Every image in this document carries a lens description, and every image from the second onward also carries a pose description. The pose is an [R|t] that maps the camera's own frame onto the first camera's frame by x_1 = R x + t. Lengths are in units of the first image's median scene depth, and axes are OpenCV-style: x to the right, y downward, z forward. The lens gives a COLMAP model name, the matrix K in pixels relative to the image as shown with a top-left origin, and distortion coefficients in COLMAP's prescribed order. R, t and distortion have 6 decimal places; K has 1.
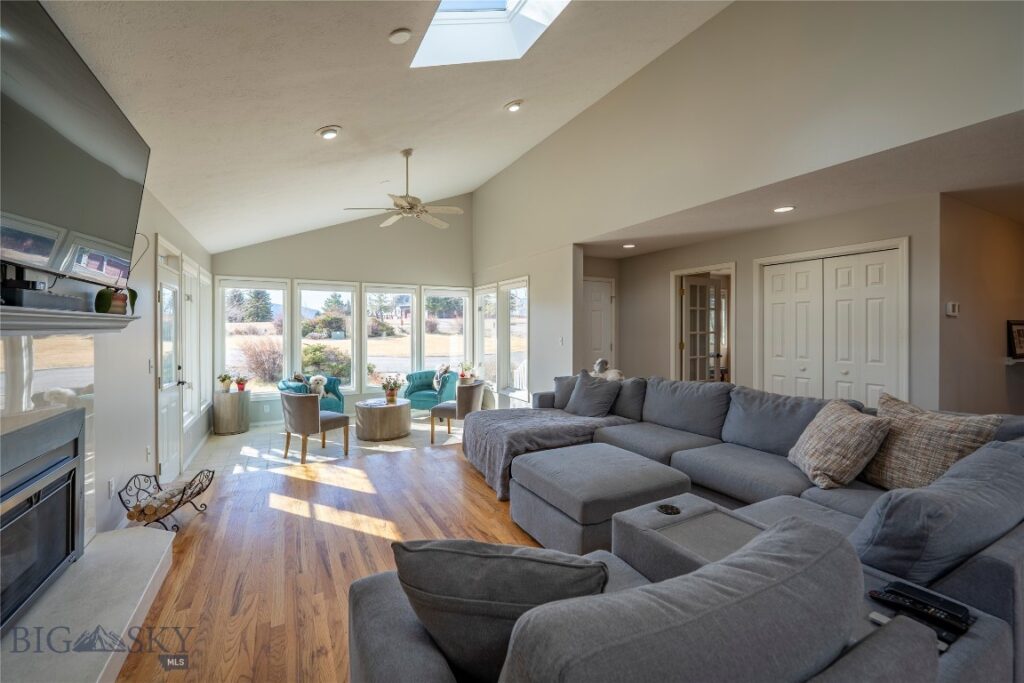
lens RADIAL K [[426.5, 0, 512.2], [0, 426.5, 332.6], [0, 0, 1]] dist [-0.000857, -0.000509]
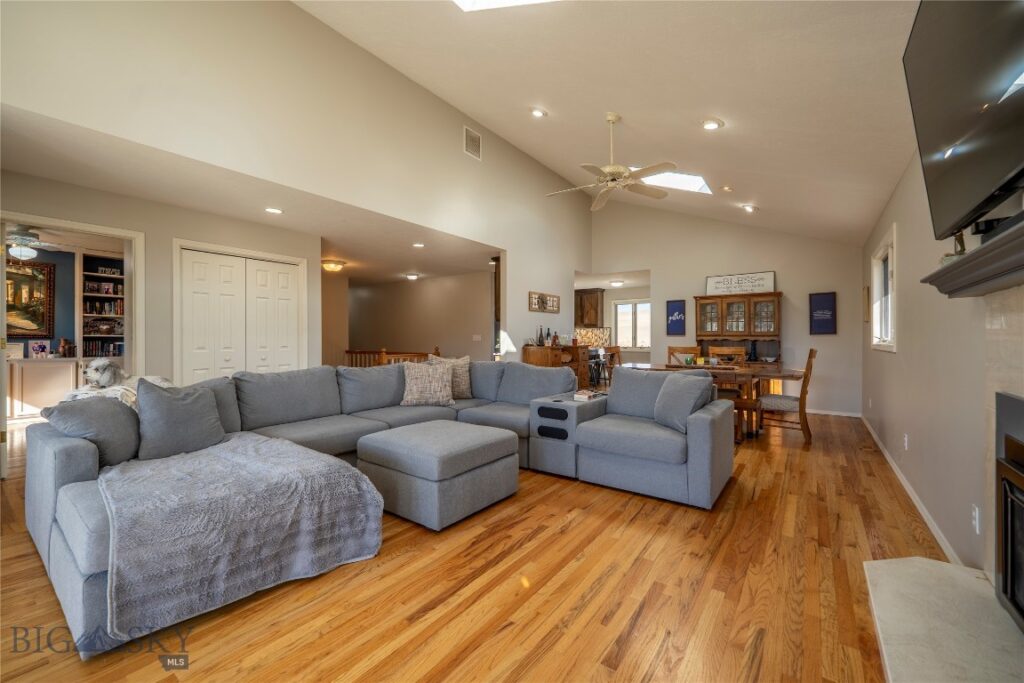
lens RADIAL K [[426.5, 0, 507.2], [0, 426.5, 339.1], [0, 0, 1]] dist [-0.000857, -0.000509]
pose [[-0.437504, 0.000465, 0.899216, -0.841934], [0.008268, 0.999960, 0.003506, 0.059219], [-0.899178, 0.008968, -0.437490, 1.281926]]
